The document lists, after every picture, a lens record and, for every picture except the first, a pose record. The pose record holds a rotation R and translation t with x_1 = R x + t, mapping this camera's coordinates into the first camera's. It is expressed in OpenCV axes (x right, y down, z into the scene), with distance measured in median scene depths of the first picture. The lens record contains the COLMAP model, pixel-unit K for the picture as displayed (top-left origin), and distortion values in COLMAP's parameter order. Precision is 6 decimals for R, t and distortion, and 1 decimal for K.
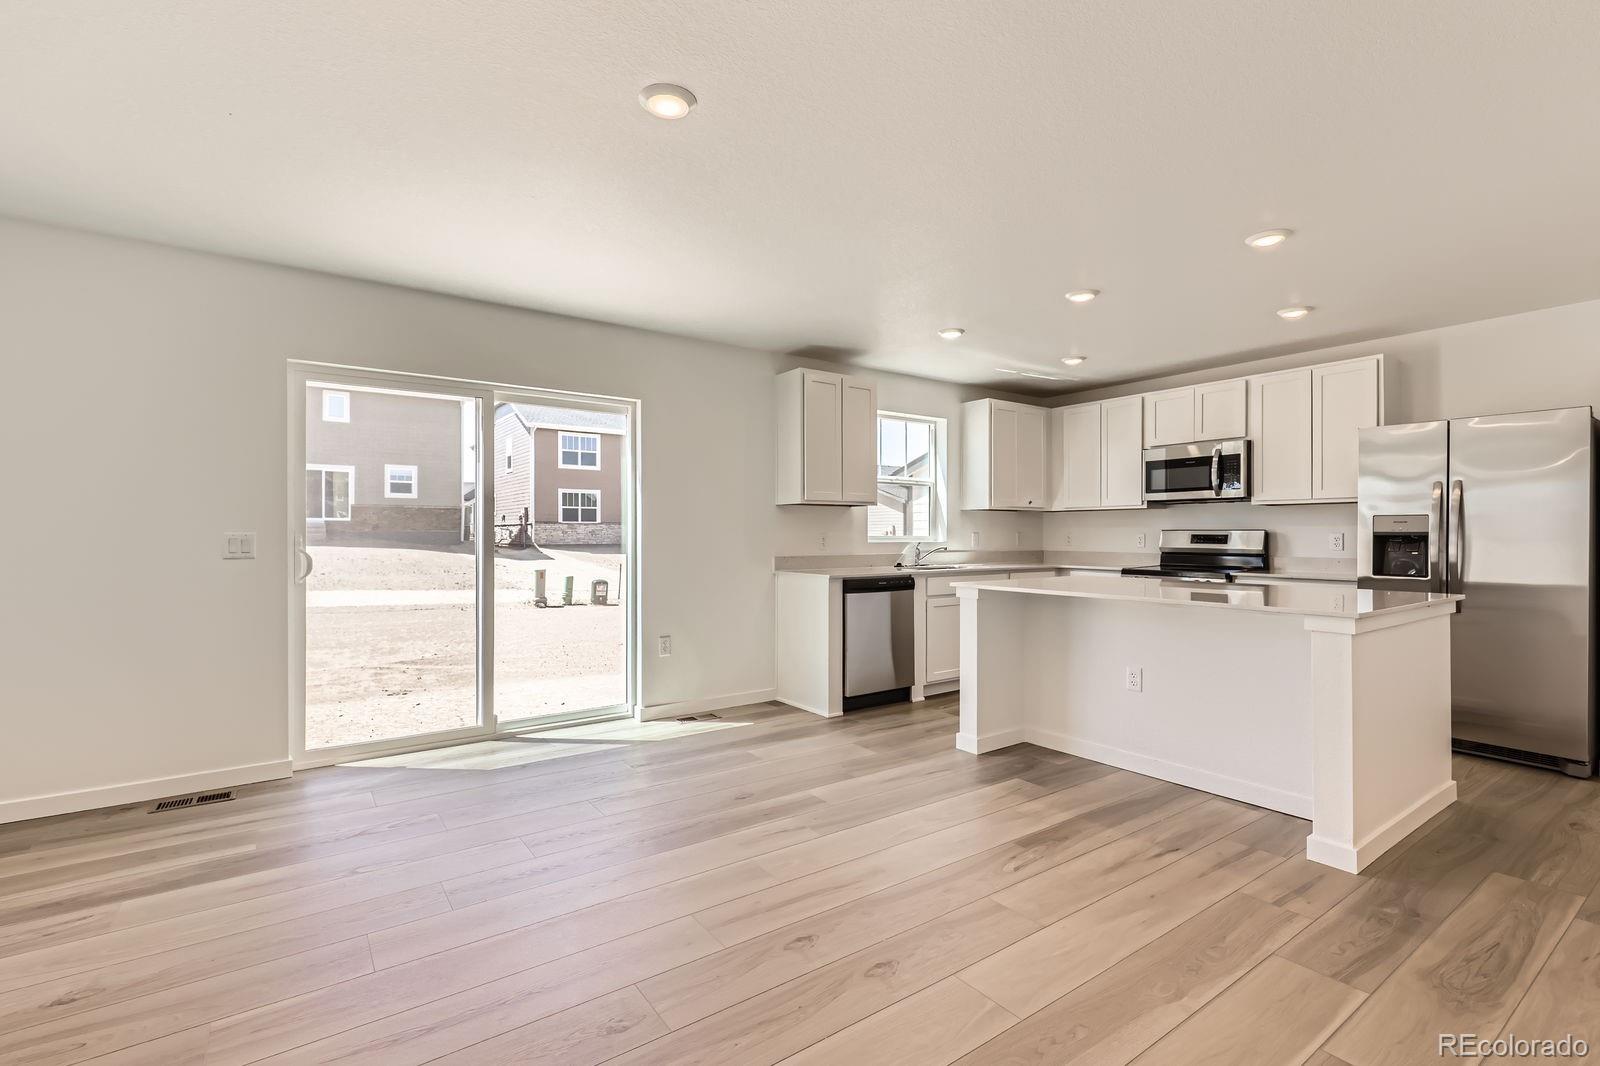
lens RADIAL K [[725.8, 0, 799.5], [0, 725.8, 536.3], [0, 0, 1]] dist [0.001893, 0.000444]
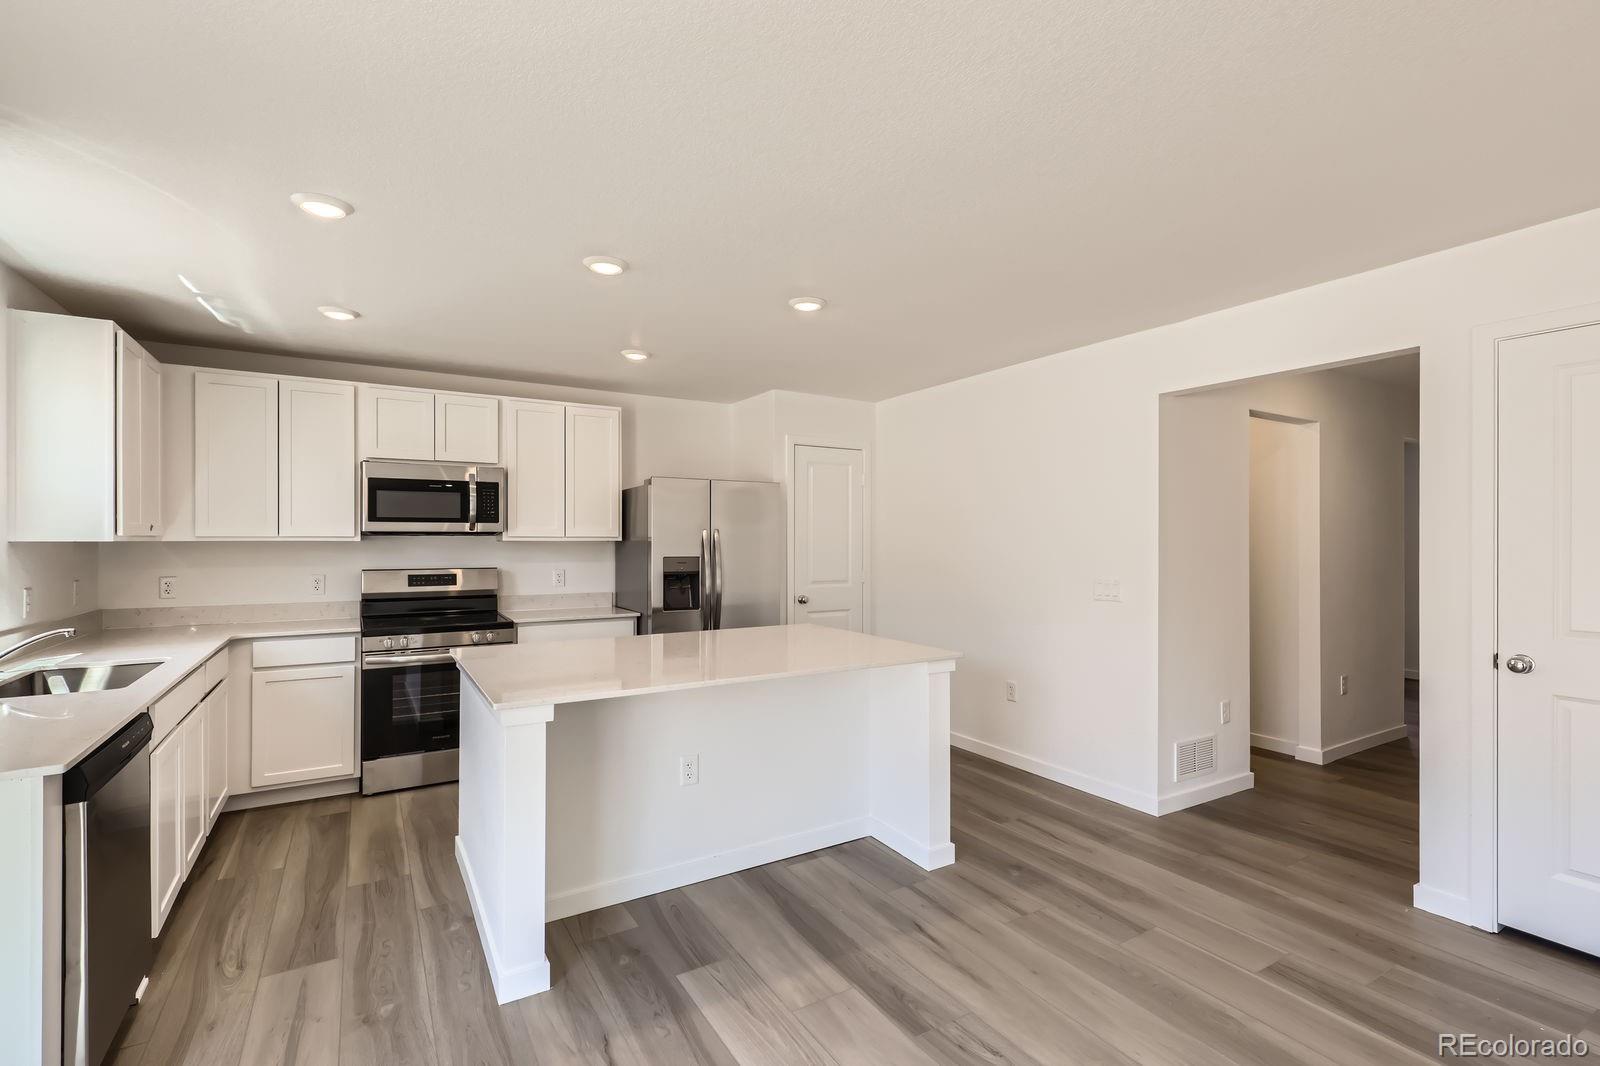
lens RADIAL K [[725.8, 0, 801.2], [0, 725.8, 530.2], [0, 0, 1]] dist [0.001893, 0.000444]
pose [[0.071853, 0.010295, 0.997362, -0.310680], [0.002343, 0.999942, -0.010491, -0.058510], [-0.997412, 0.003091, 0.071825, 0.718465]]
